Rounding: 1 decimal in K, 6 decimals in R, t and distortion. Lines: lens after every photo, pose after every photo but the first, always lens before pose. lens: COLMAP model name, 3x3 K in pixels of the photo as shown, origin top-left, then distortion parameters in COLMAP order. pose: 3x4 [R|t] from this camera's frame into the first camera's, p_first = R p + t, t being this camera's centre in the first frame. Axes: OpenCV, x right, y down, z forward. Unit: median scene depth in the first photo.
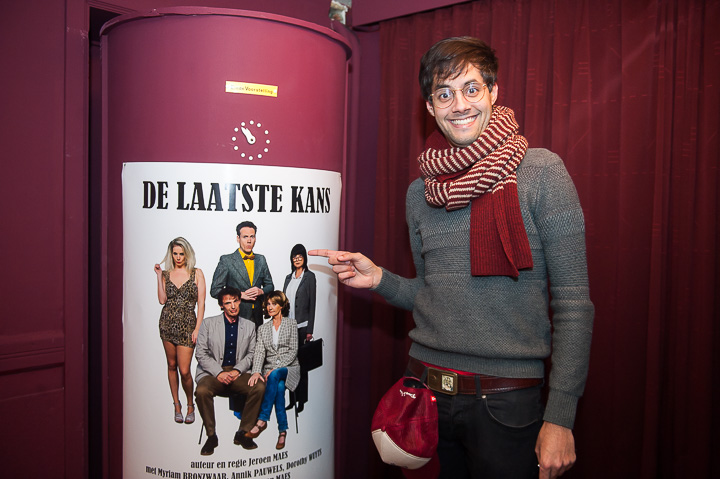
lens RADIAL K [[598.2, 0, 360.9], [0, 598.2, 239.3], [0, 0, 1]] dist [-0.008323, -0.006384]
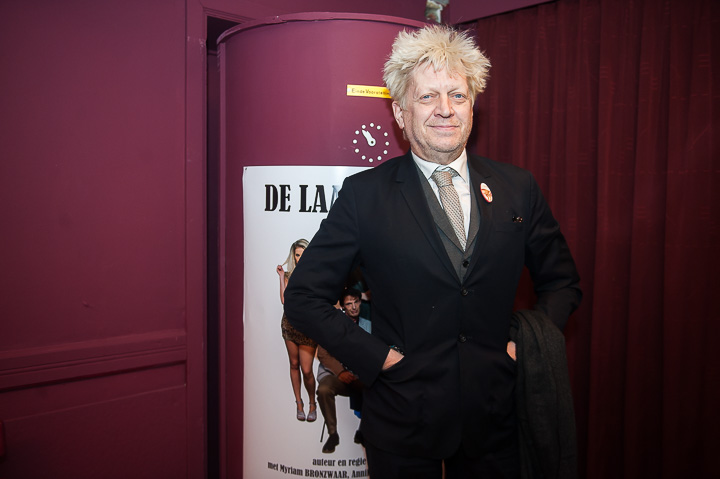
lens RADIAL K [[598.2, 0, 360.9], [0, 598.2, 239.3], [0, 0, 1]] dist [-0.008323, -0.006384]
pose [[0.995968, -0.005538, -0.089540, -0.109576], [0.005905, 0.999975, 0.003835, -0.006309], [0.089516, -0.004348, 0.995976, -0.007801]]
